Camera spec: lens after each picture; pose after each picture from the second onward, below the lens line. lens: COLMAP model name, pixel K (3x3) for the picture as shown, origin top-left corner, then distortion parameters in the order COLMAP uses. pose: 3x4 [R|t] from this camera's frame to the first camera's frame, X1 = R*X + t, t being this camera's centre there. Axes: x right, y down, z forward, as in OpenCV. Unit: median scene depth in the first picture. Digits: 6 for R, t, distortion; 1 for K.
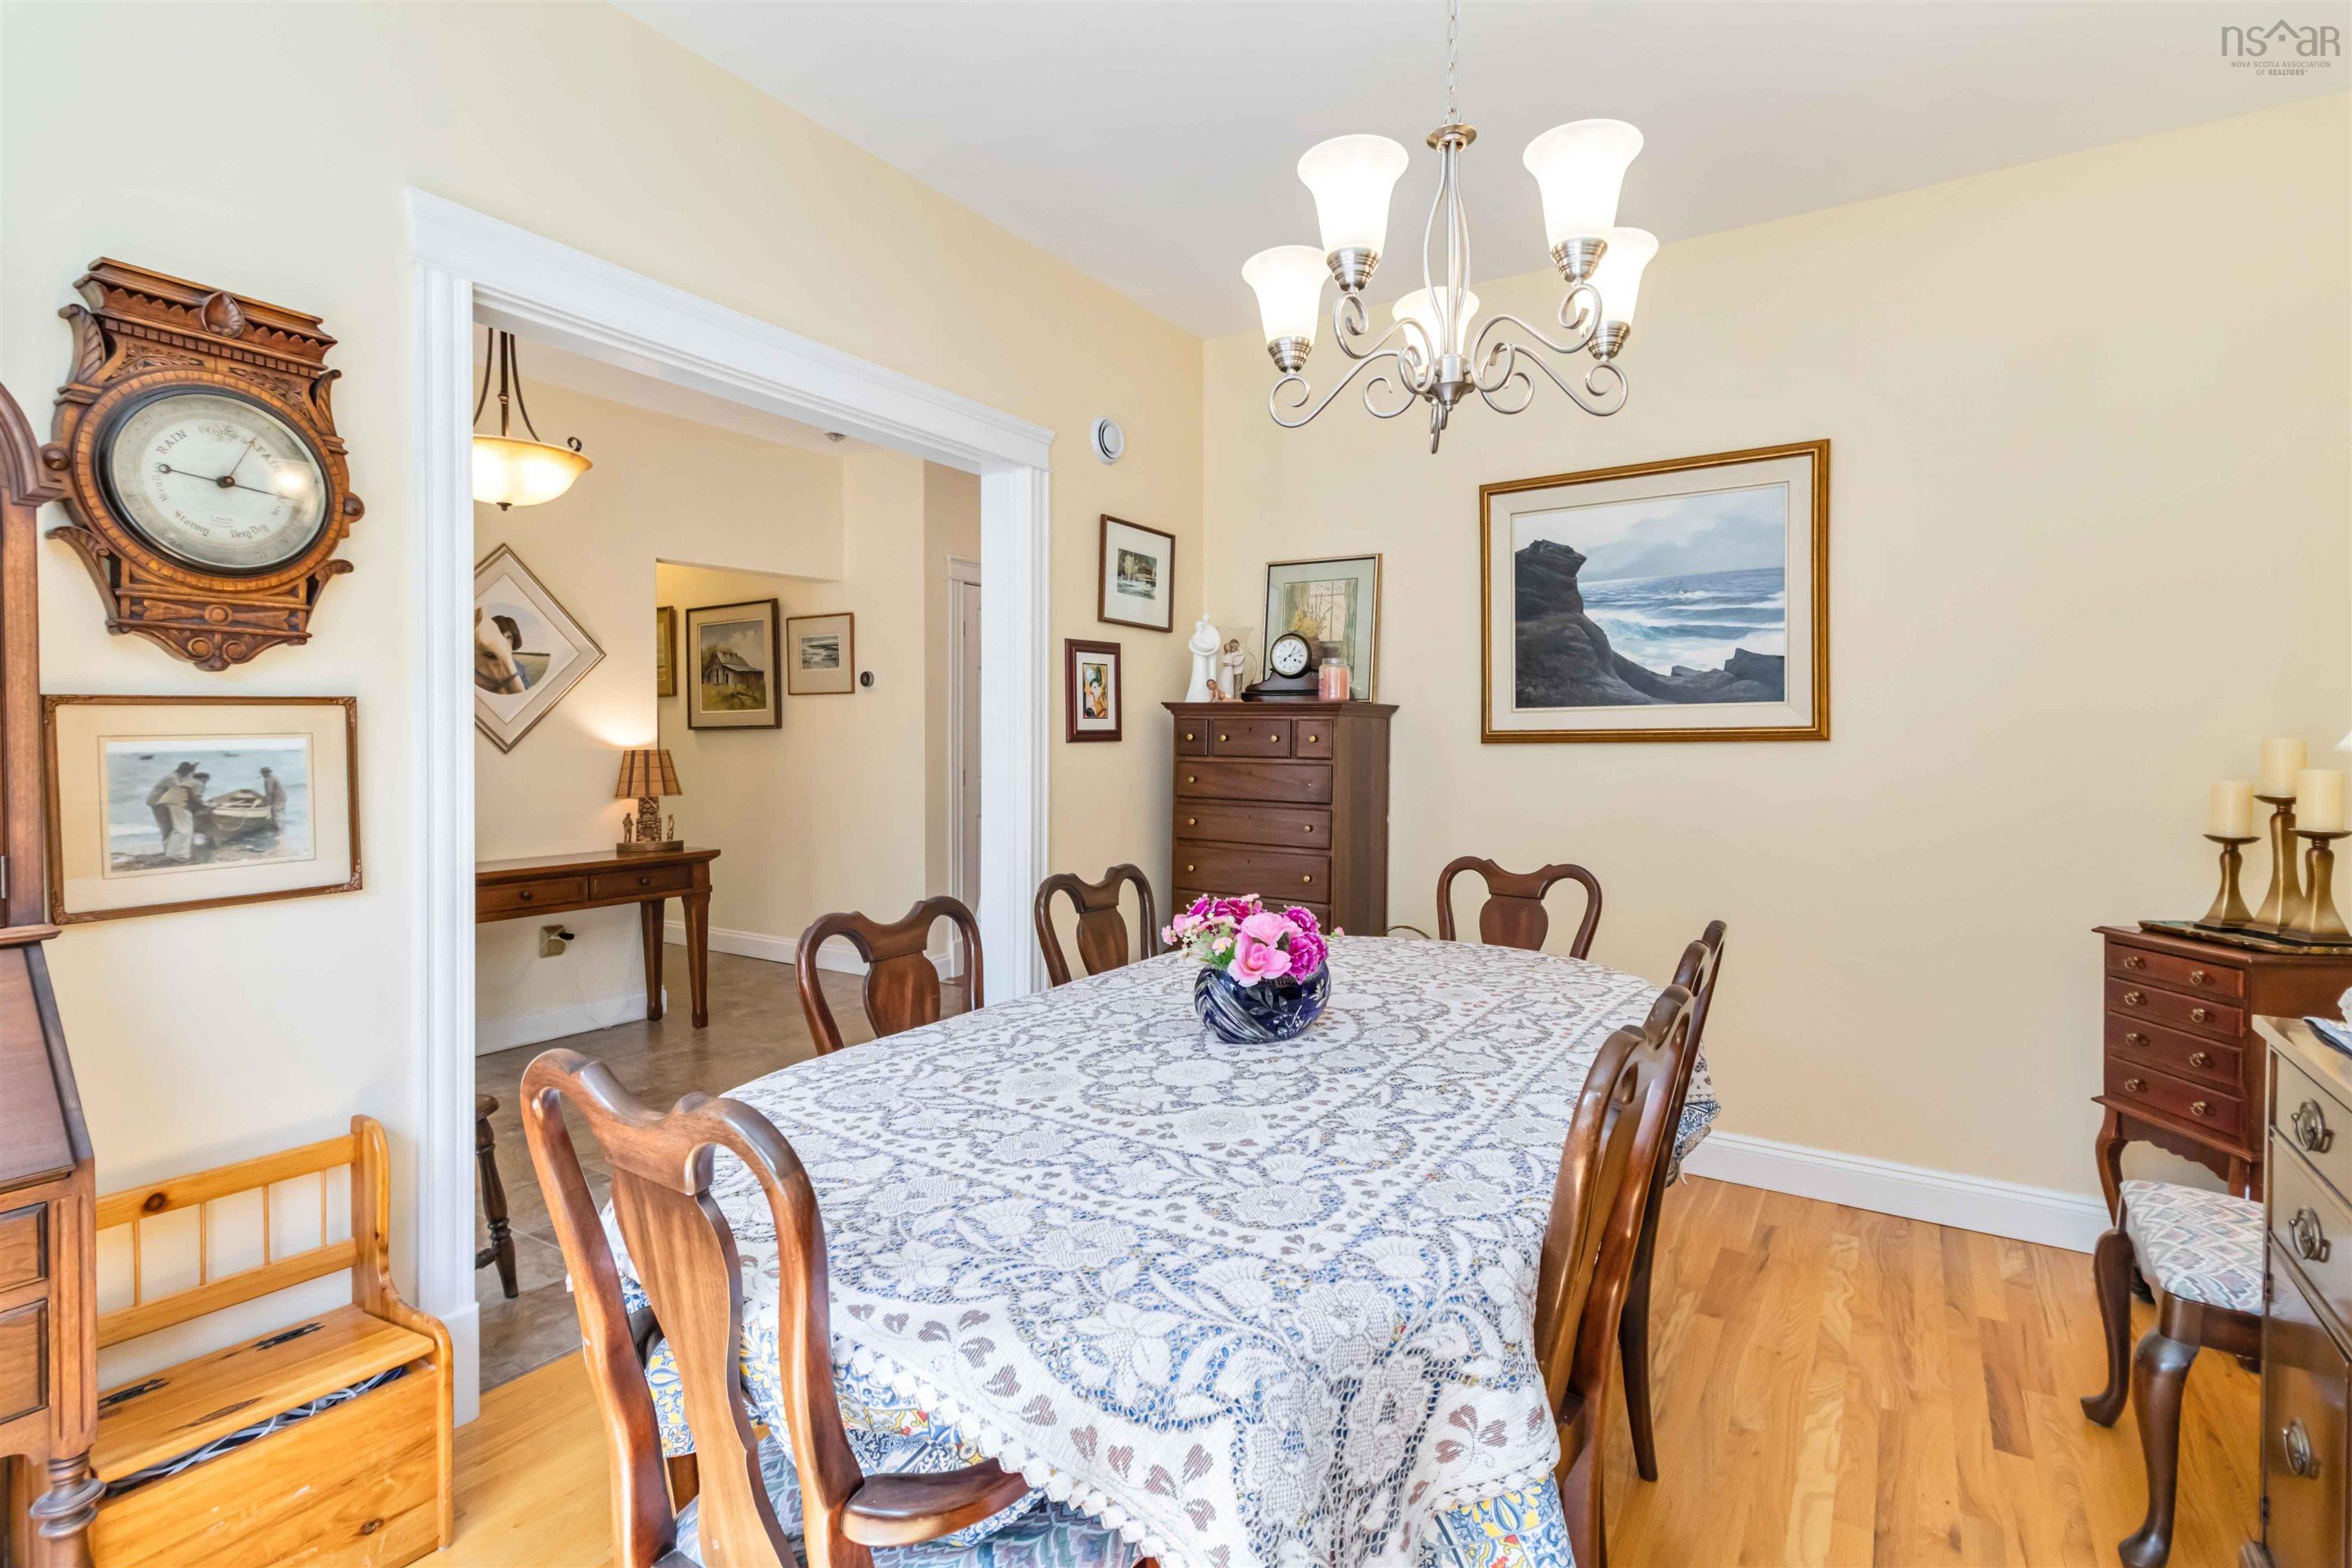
lens RADIAL K [[1115.2, 0, 1195.9], [0, 1115.2, 761.3], [0, 0, 1]] dist [0.001615, 0.000672]
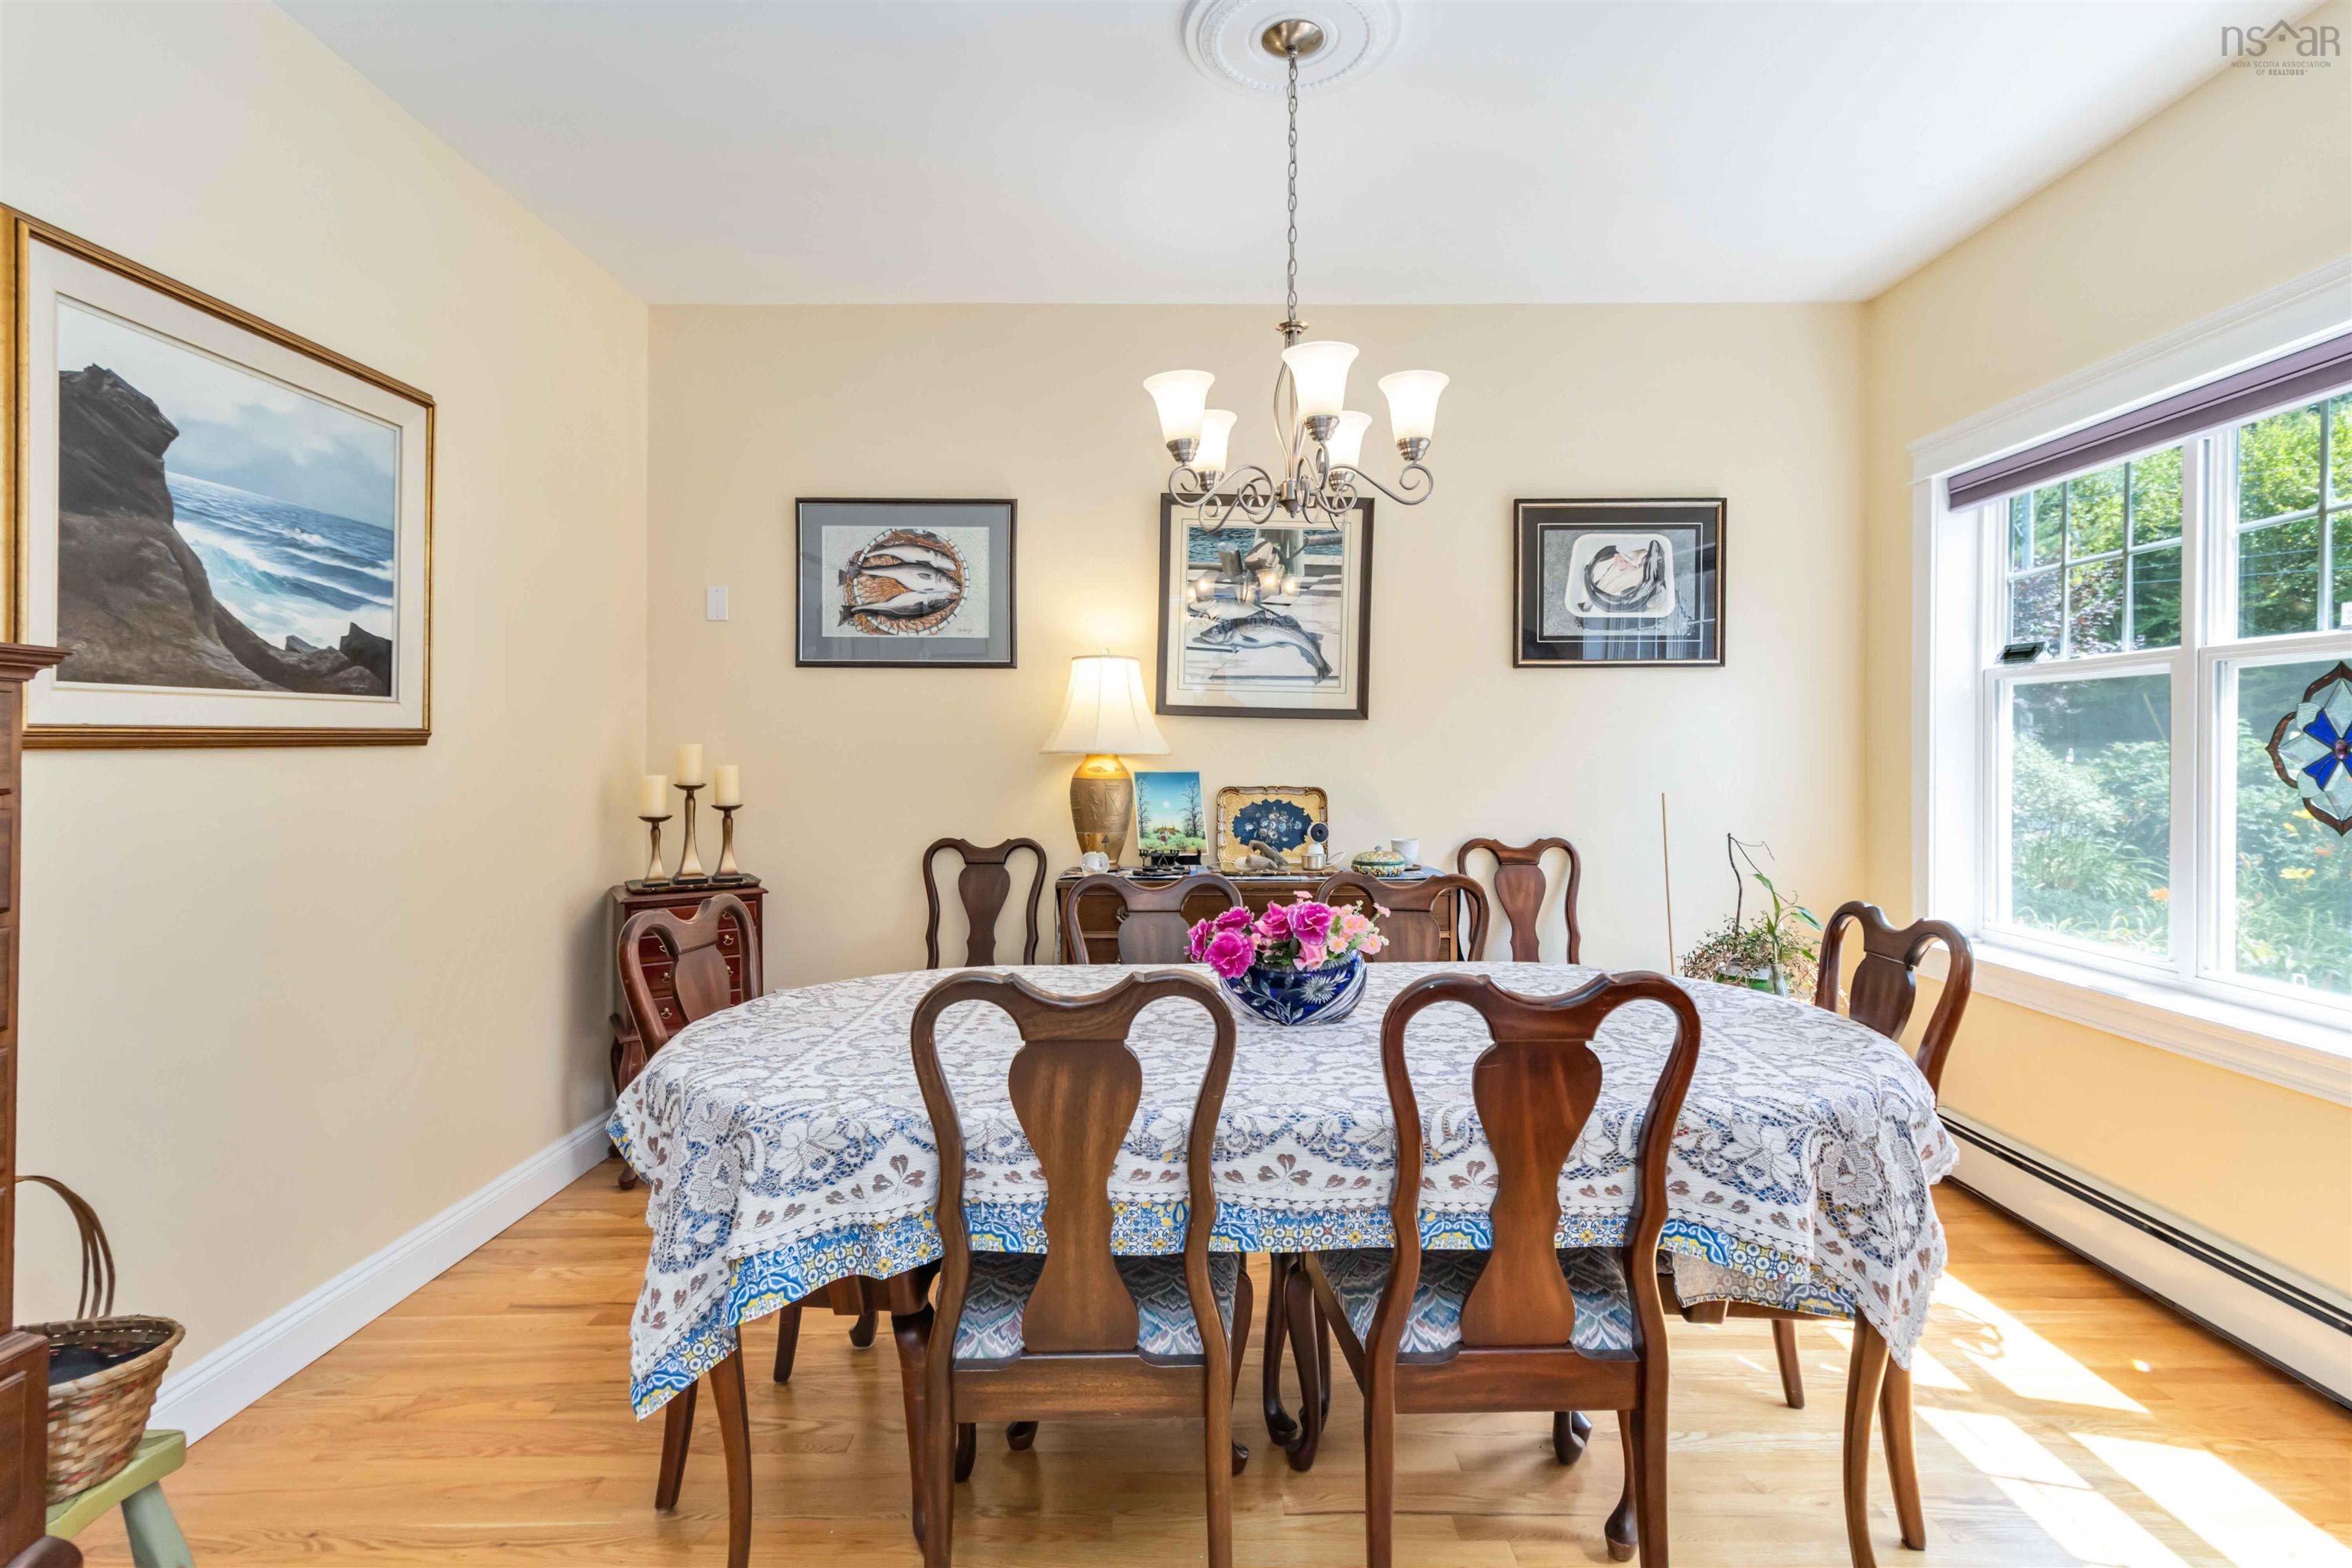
lens RADIAL K [[1115.2, 0, 1195.9], [0, 1115.2, 761.3], [0, 0, 1]] dist [0.001615, 0.000672]
pose [[-0.540031, -0.016352, 0.841486, -0.445443], [0.007457, 0.999679, 0.024212, -0.020876], [-0.841612, 0.019351, -0.539736, 0.898253]]
